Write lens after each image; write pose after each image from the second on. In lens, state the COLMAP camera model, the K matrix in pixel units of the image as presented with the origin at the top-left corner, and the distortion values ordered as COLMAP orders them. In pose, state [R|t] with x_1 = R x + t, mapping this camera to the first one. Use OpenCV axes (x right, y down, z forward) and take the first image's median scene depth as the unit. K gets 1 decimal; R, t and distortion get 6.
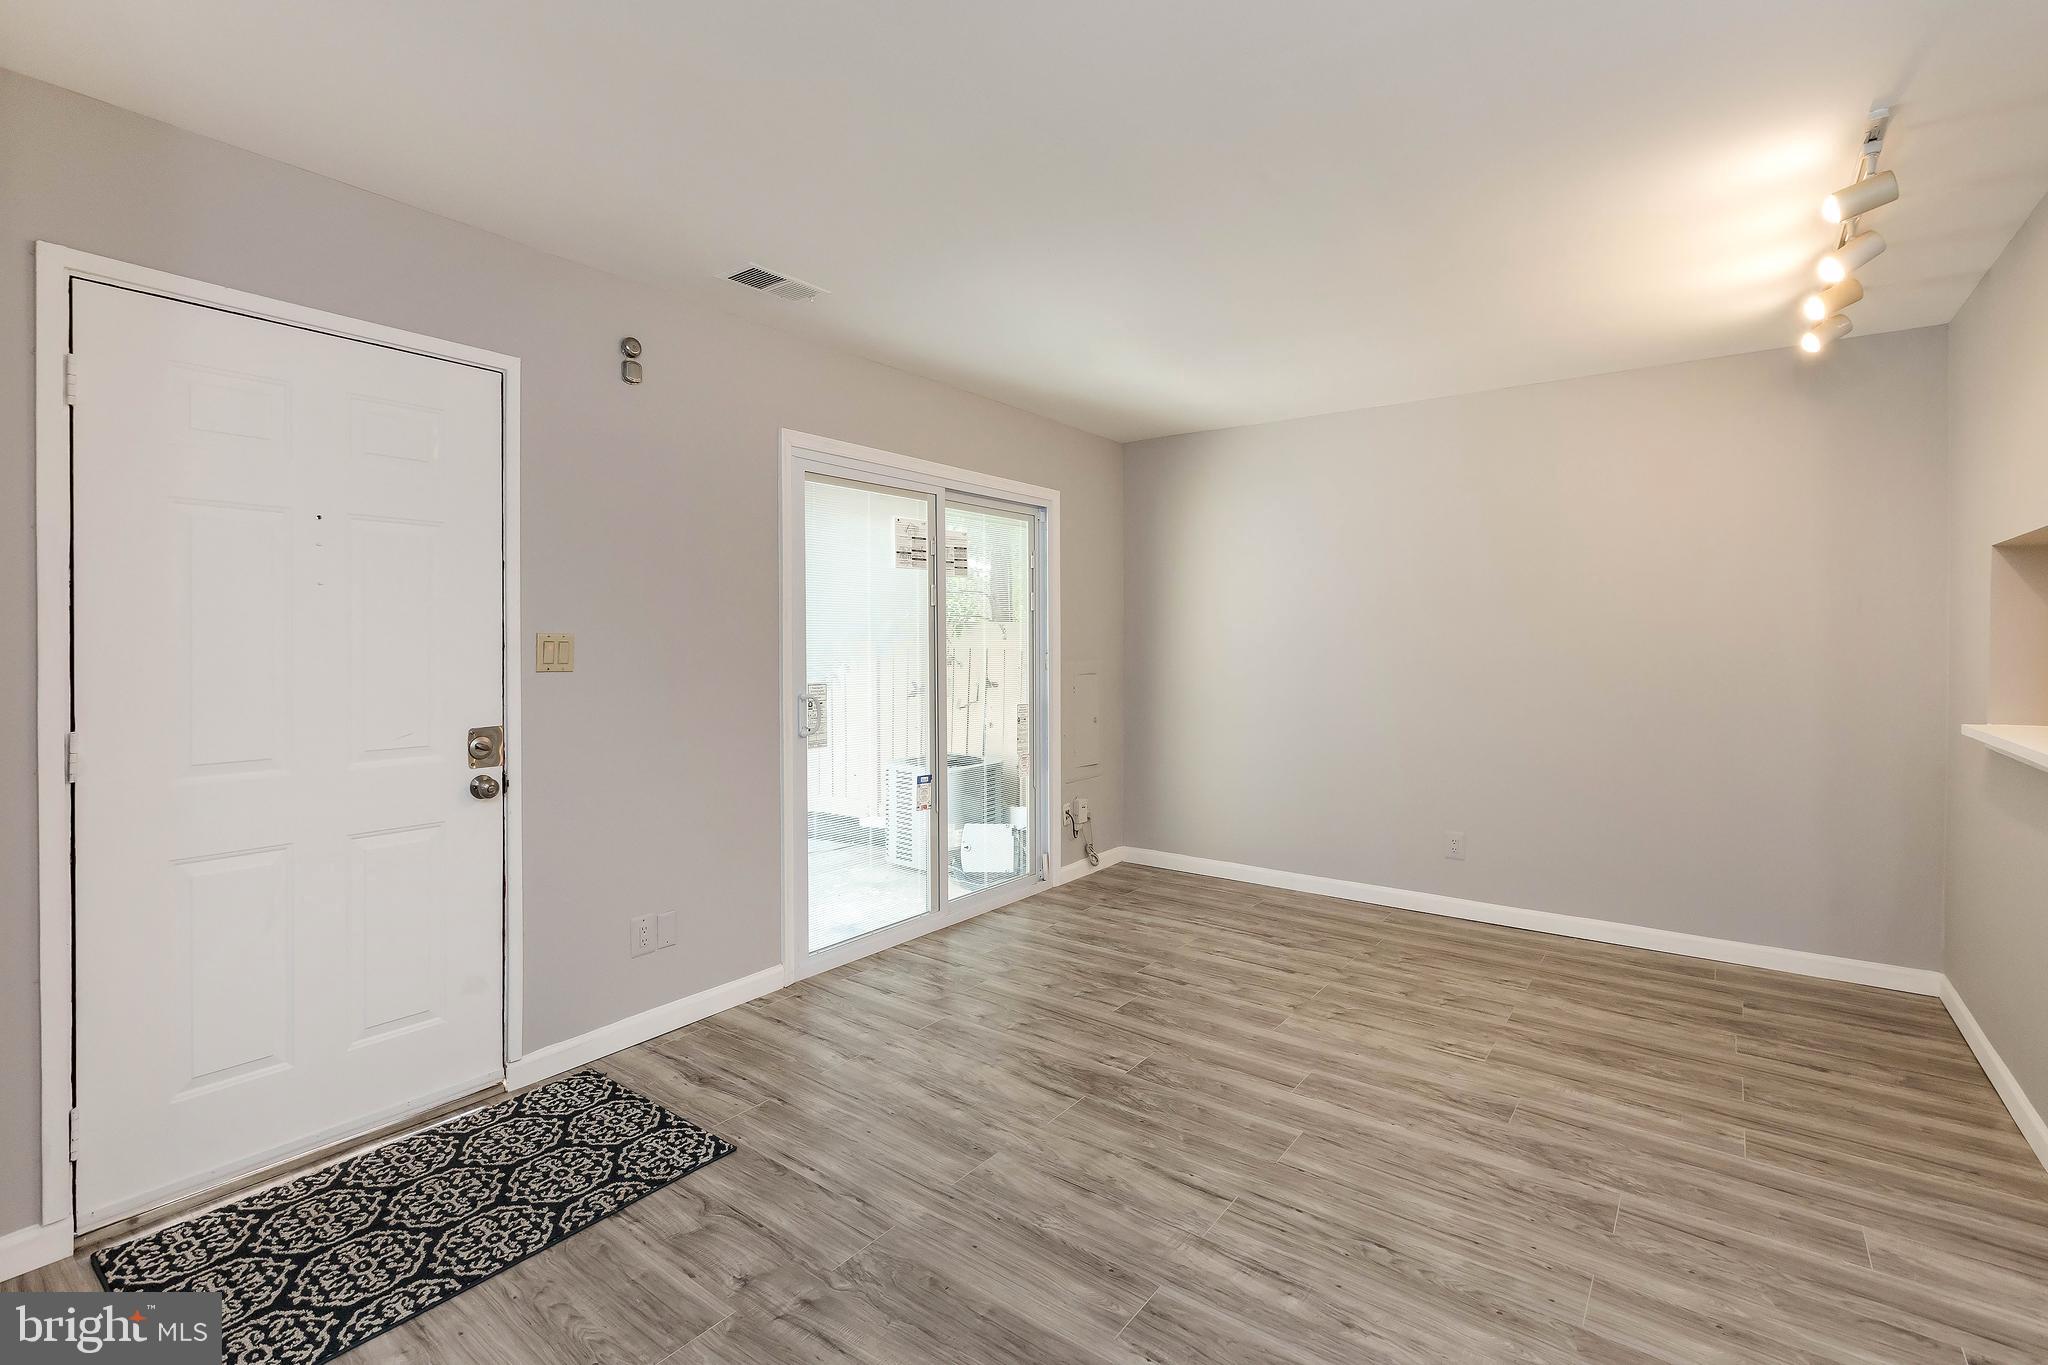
lens RADIAL K [[962.5, 0, 959.7], [0, 962.5, 656.0], [0, 0, 1]] dist [-0.022534, 0.005818]
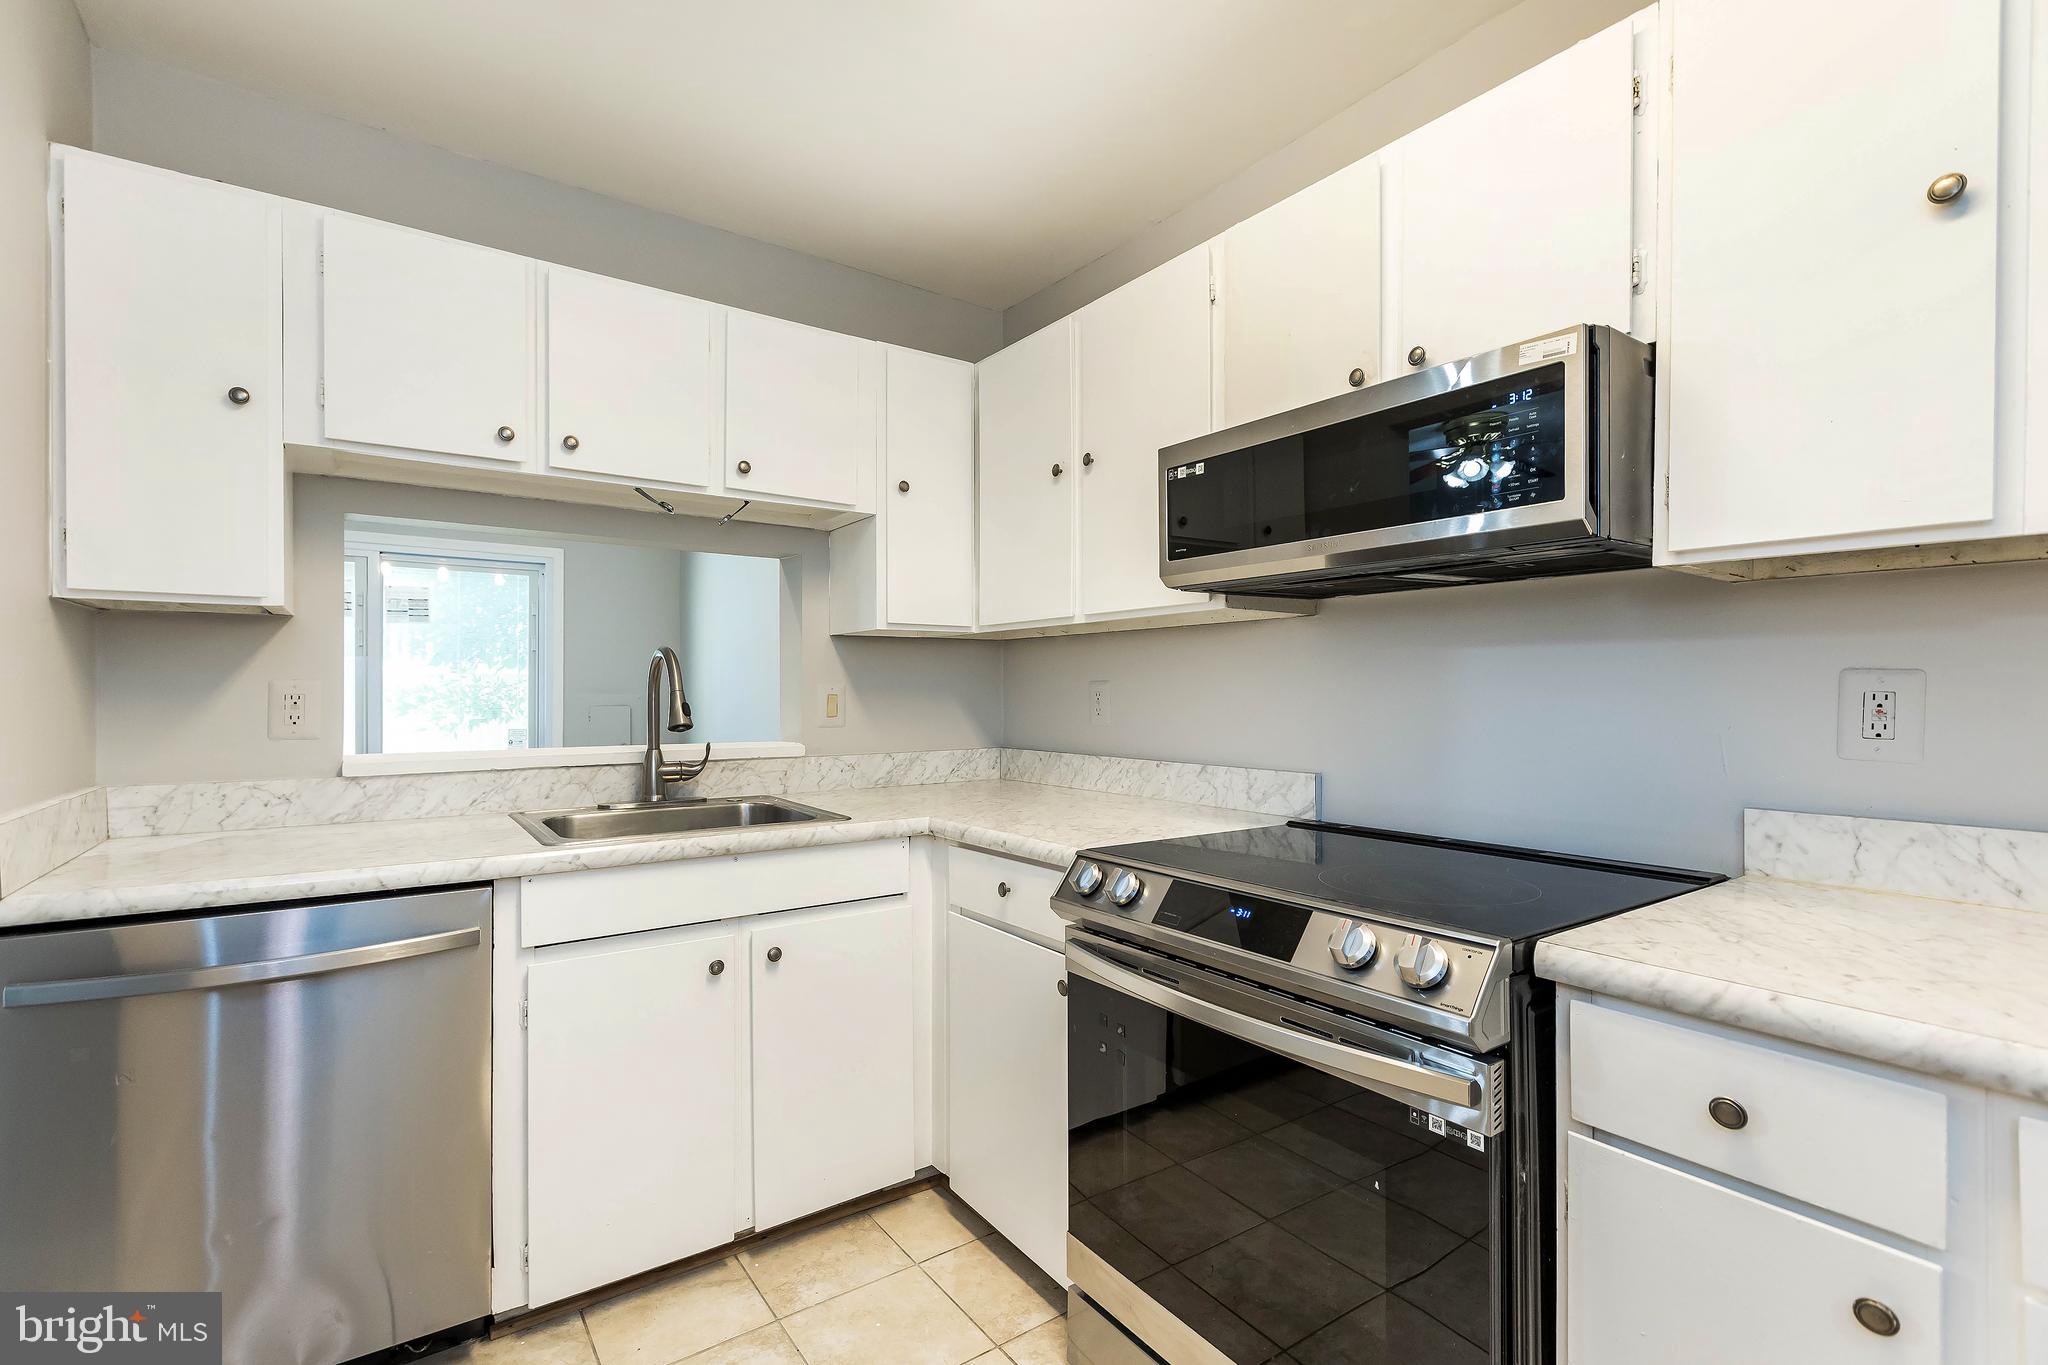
lens RADIAL K [[918.8, 0, 1029.7], [0, 918.8, 691.8], [0, 0, 1]] dist [0.001042, 0.000222]
pose [[0.964789, 0.000204, -0.263026, 1.920573], [-0.006257, 0.999734, -0.022177, 0.047704], [0.262951, 0.023042, 0.964534, 0.142767]]
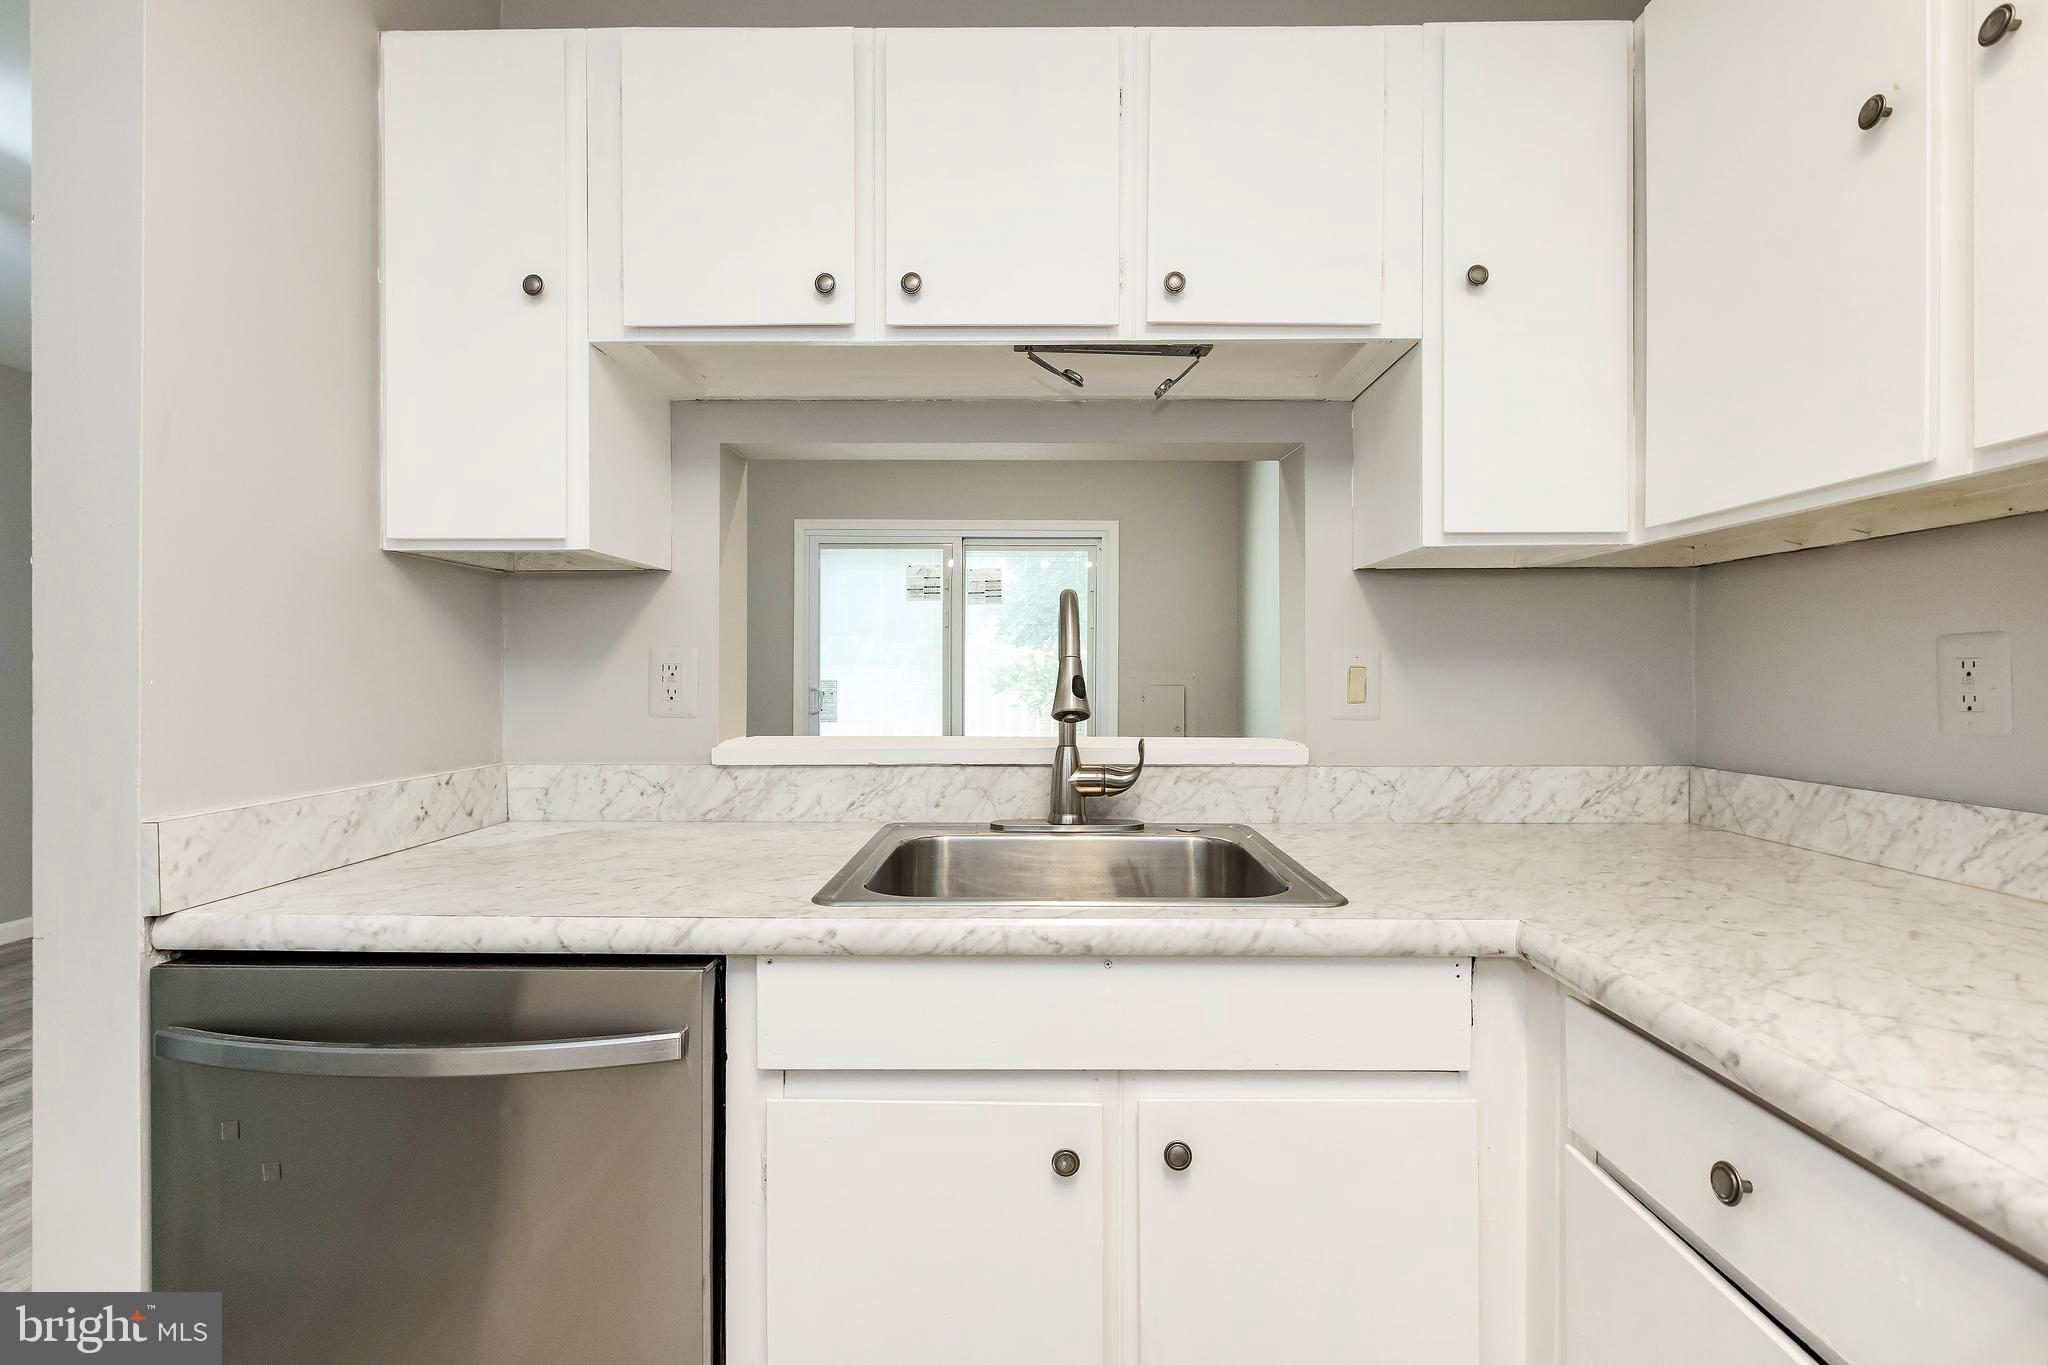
lens RADIAL K [[918.8, 0, 1036.4], [0, 918.8, 673.1], [0, 0, 1]] dist [0.001042, 0.000222]
pose [[0.621596, 0.000236, -0.783338, 1.786998], [-0.019399, 0.999698, -0.015092, 0.047941], [0.783098, 0.024577, 0.621413, 0.534383]]
